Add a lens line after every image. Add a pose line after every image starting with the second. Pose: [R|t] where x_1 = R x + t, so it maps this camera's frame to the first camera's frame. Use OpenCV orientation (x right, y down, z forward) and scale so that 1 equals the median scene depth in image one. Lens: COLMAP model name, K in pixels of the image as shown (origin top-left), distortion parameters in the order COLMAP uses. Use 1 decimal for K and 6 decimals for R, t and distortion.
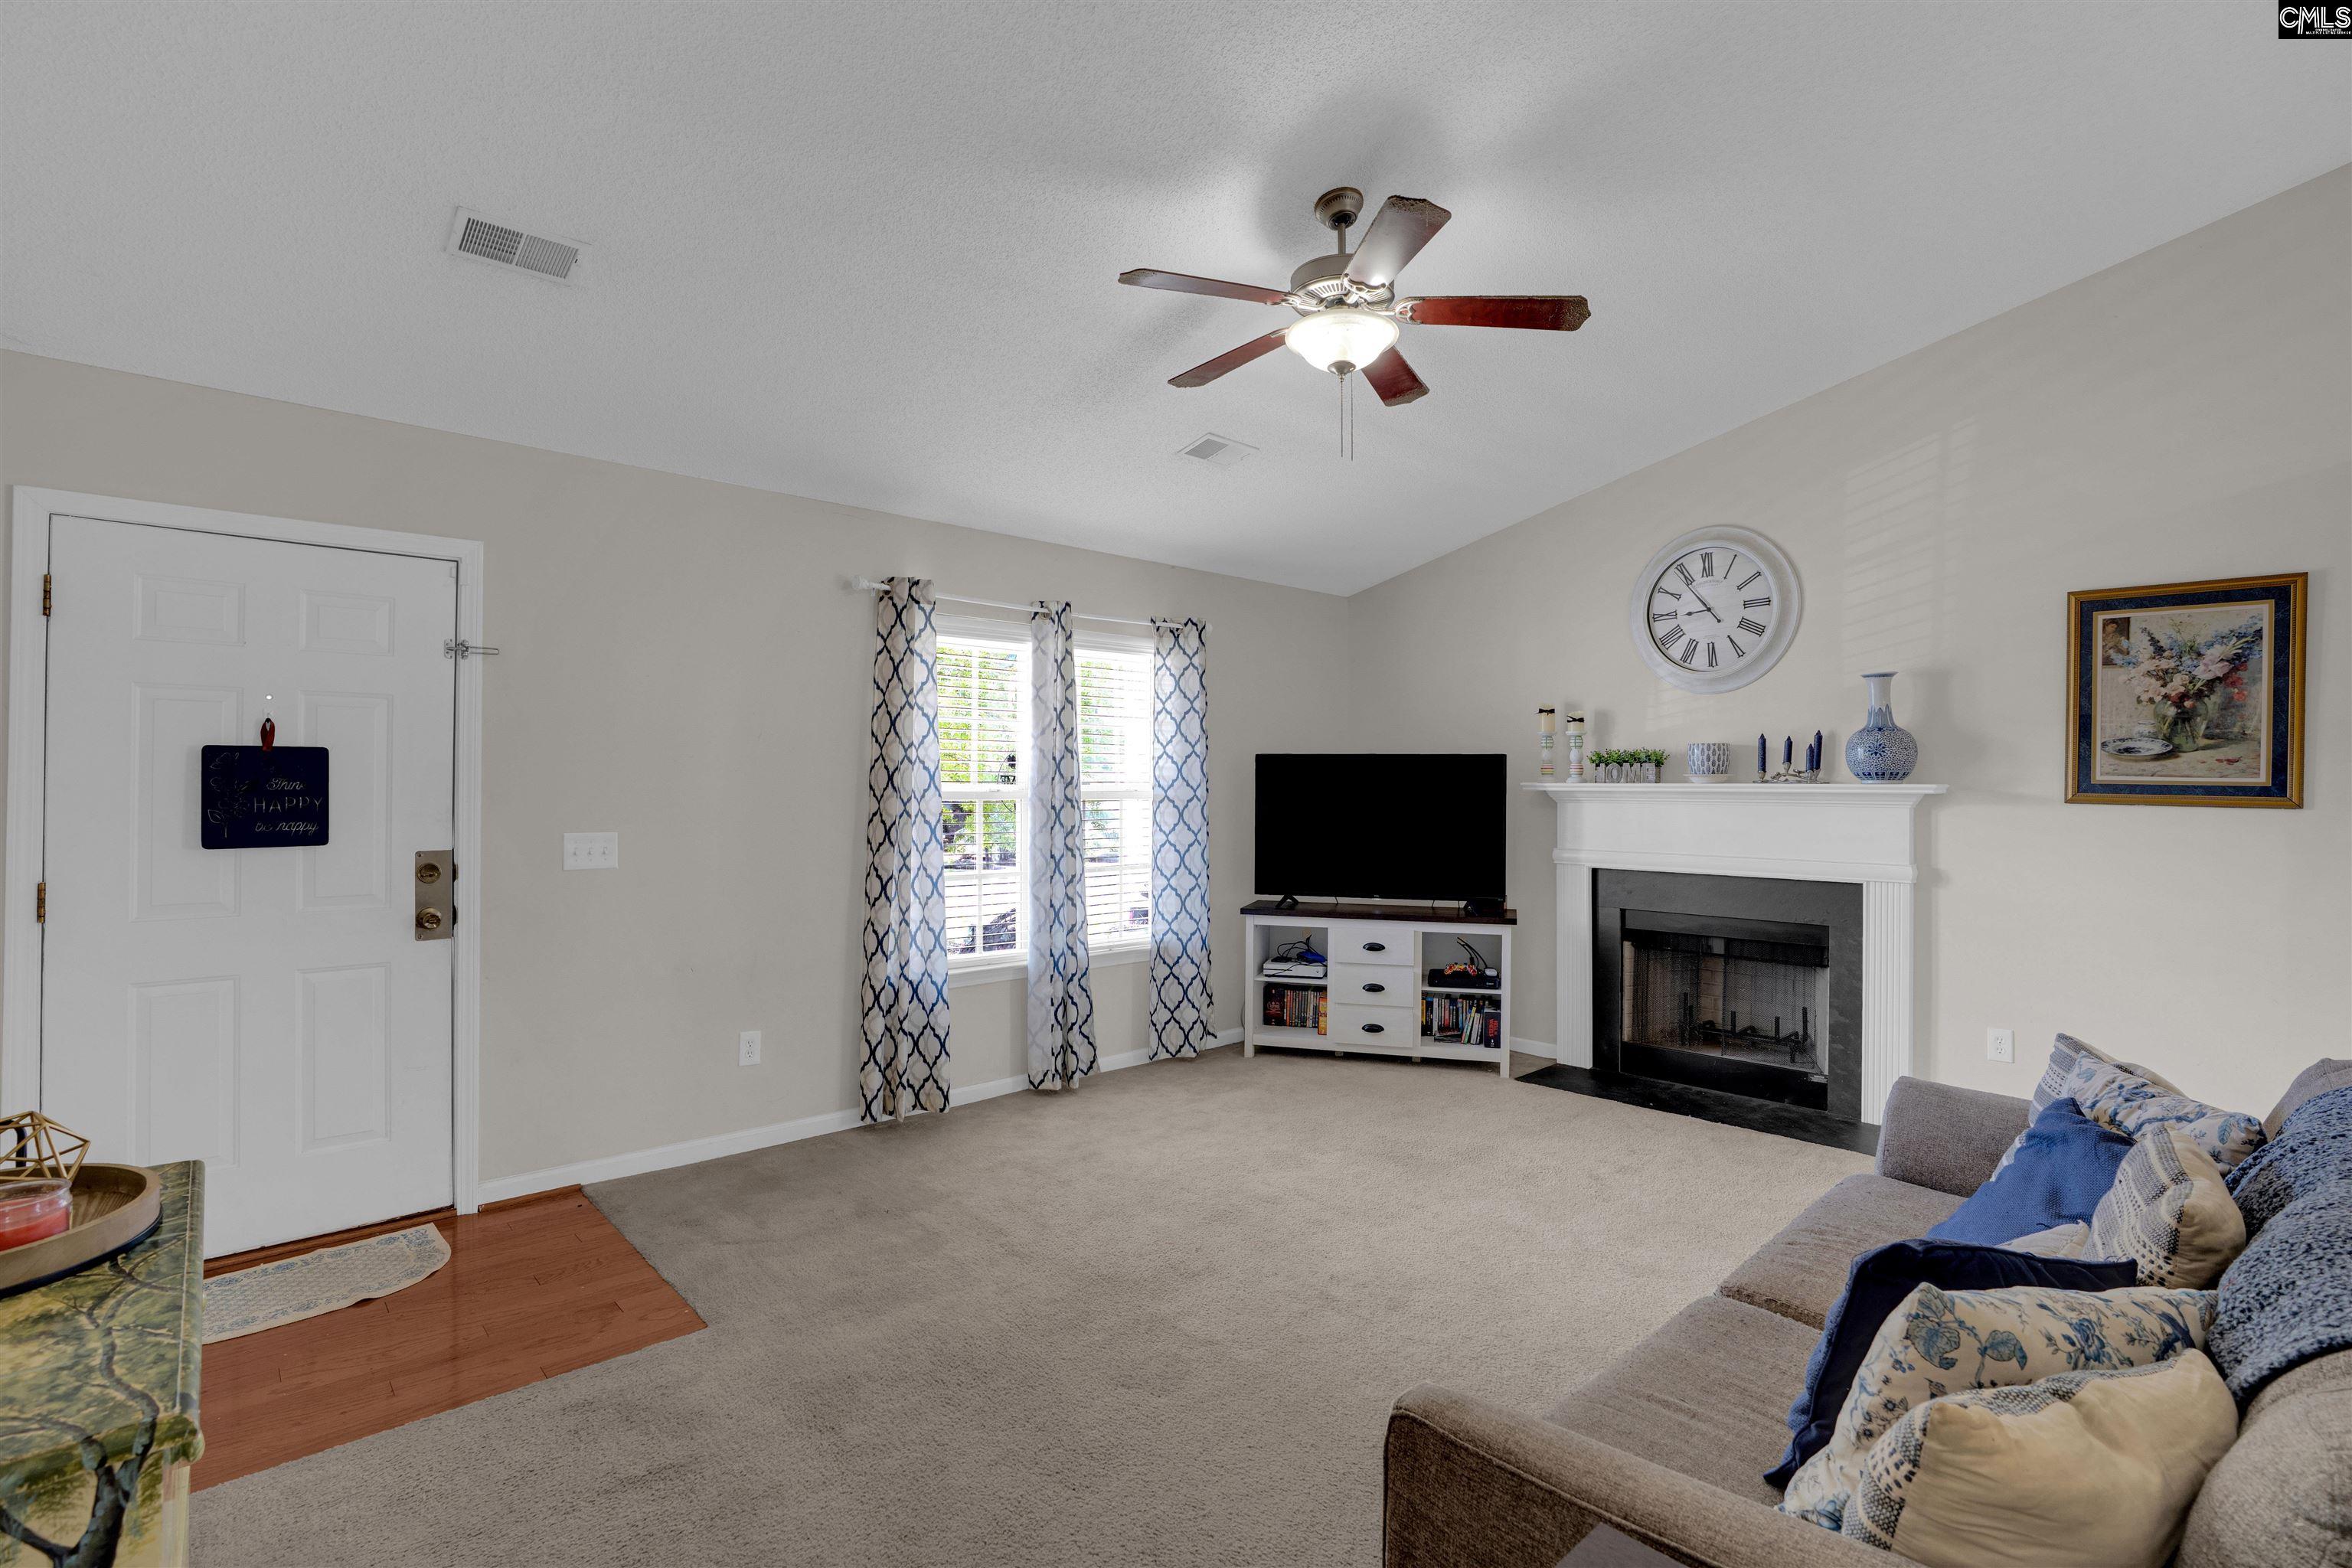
lens RADIAL K [[1086.4, 0, 1175.9], [0, 1086.4, 776.8], [0, 0, 1]] dist [-0.051933, 0.010665]
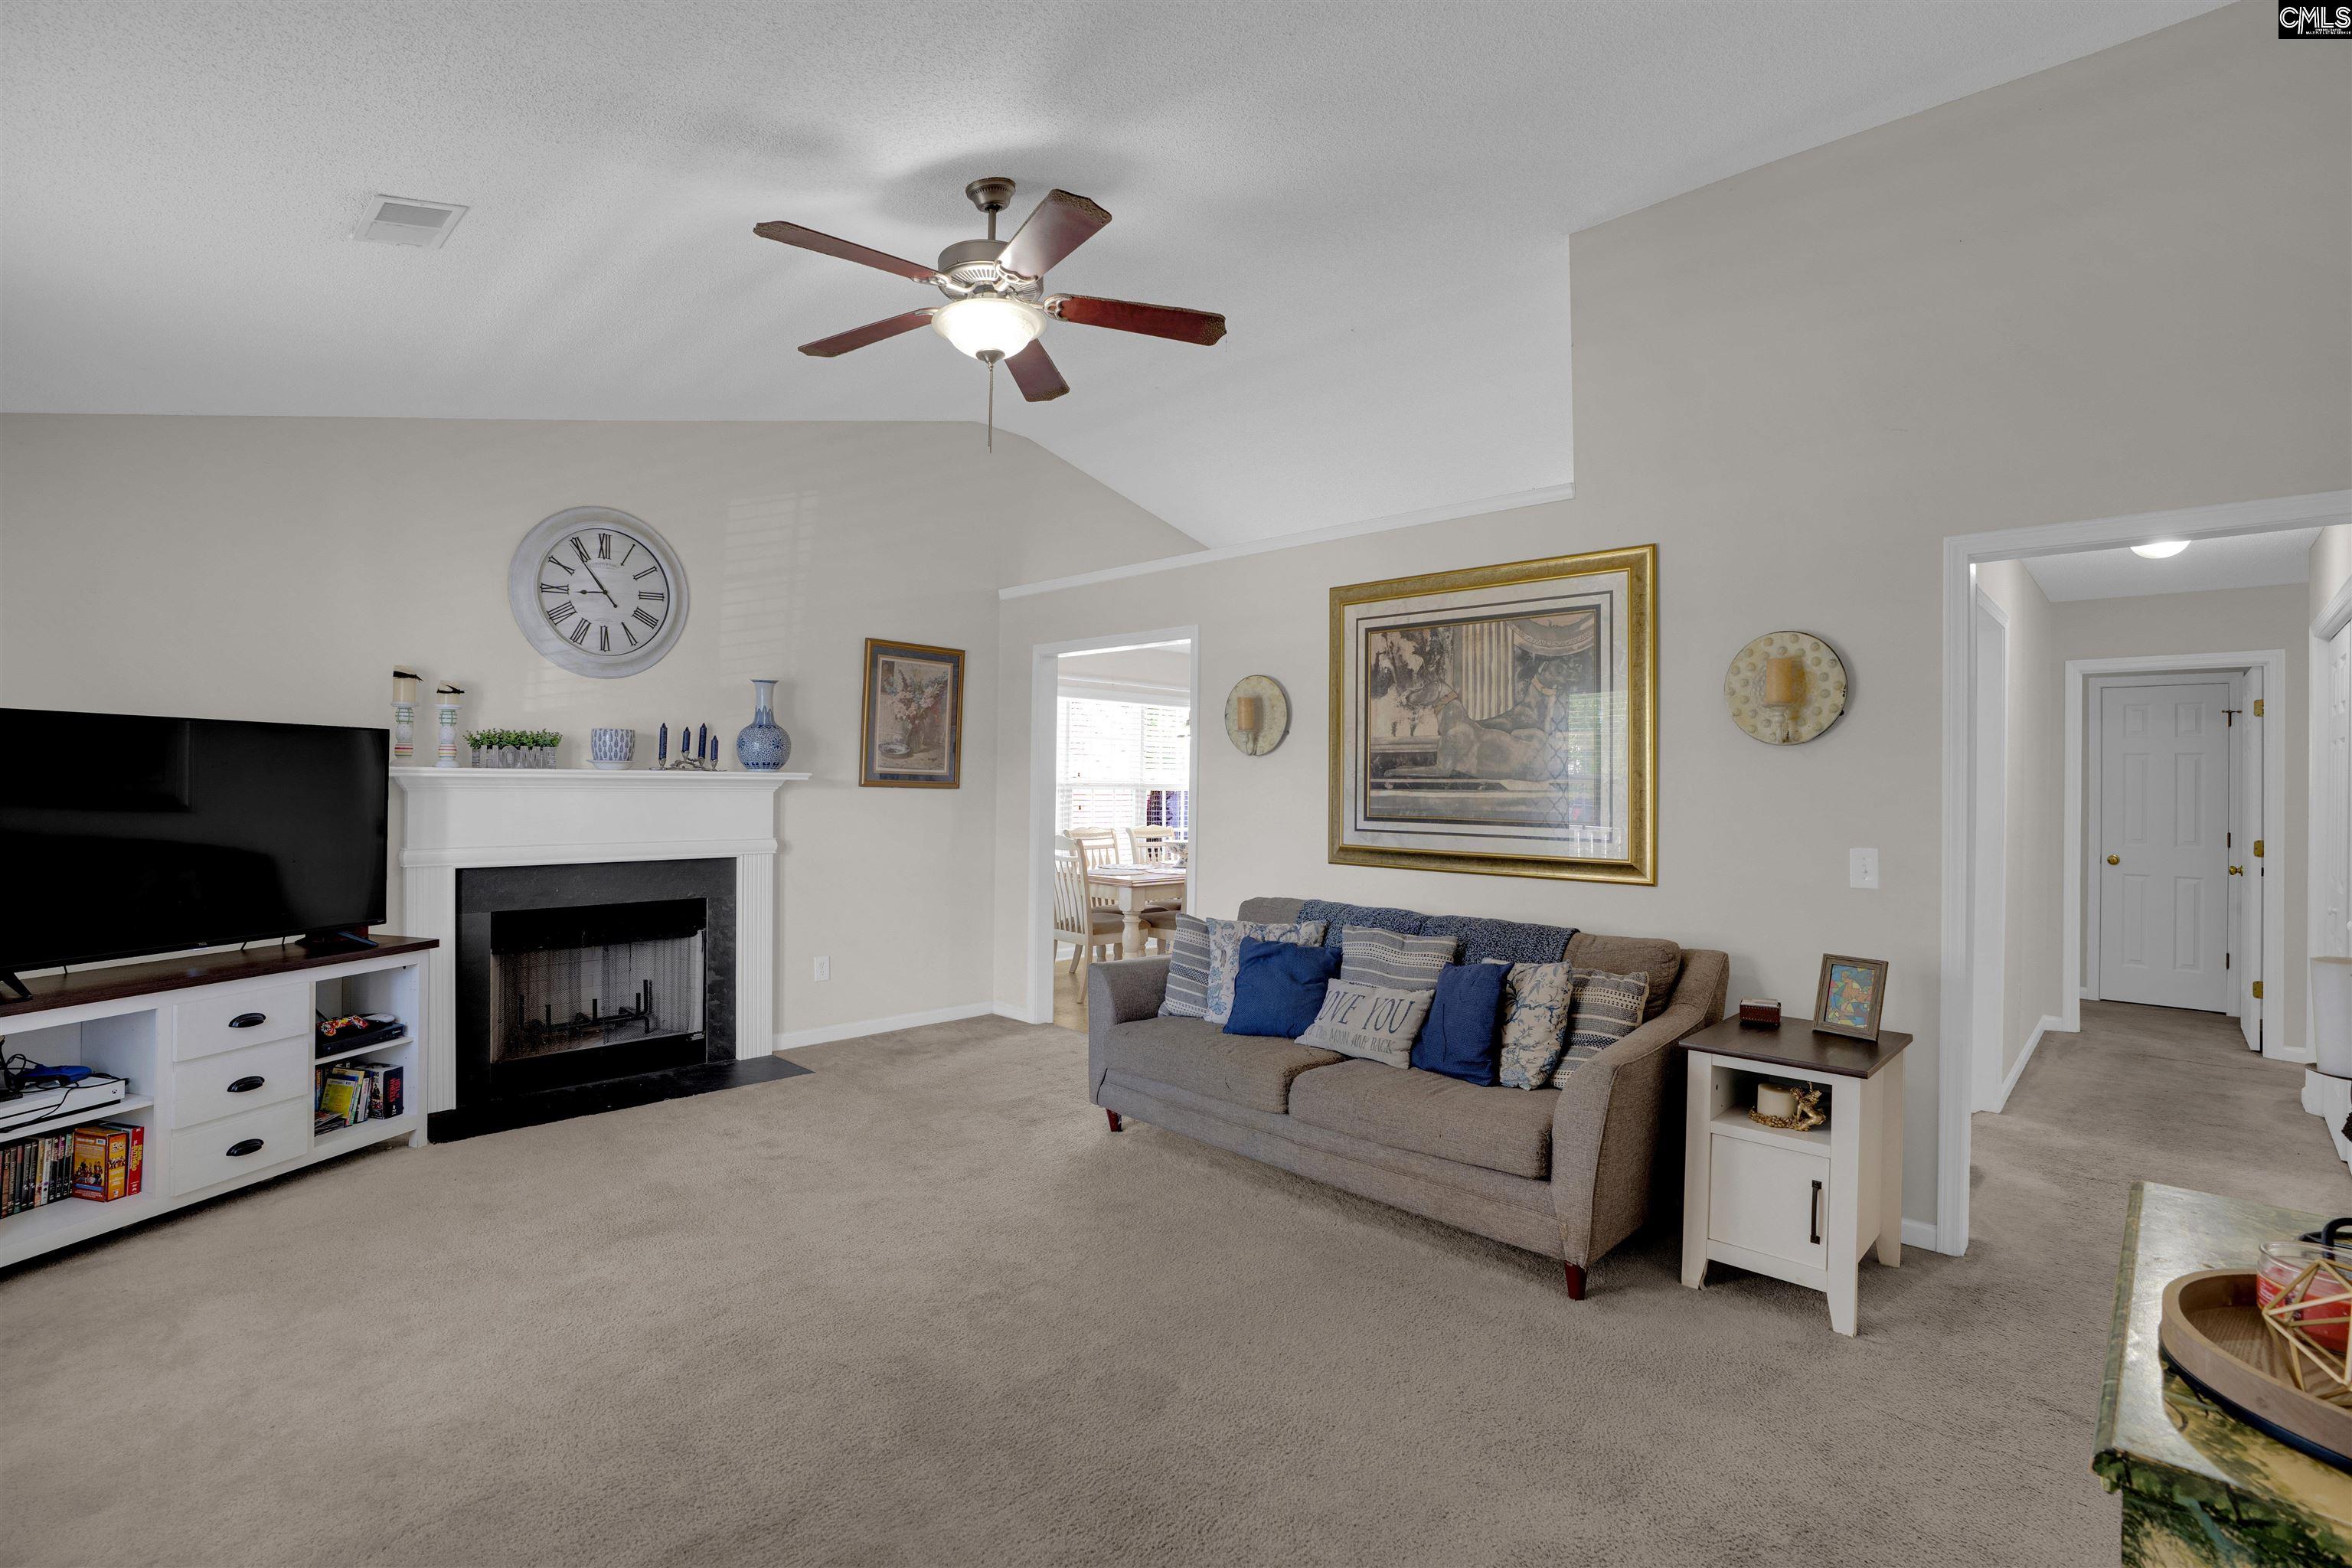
lens RADIAL K [[1086.4, 0, 1176.1], [0, 1086.4, 769.9], [0, 0, 1]] dist [-0.051933, 0.010665]
pose [[-0.051454, 0.004186, 0.998667, -0.530625], [-0.018137, 0.999822, -0.005126, 0.001849], [-0.998511, -0.018376, -0.051369, 0.551773]]
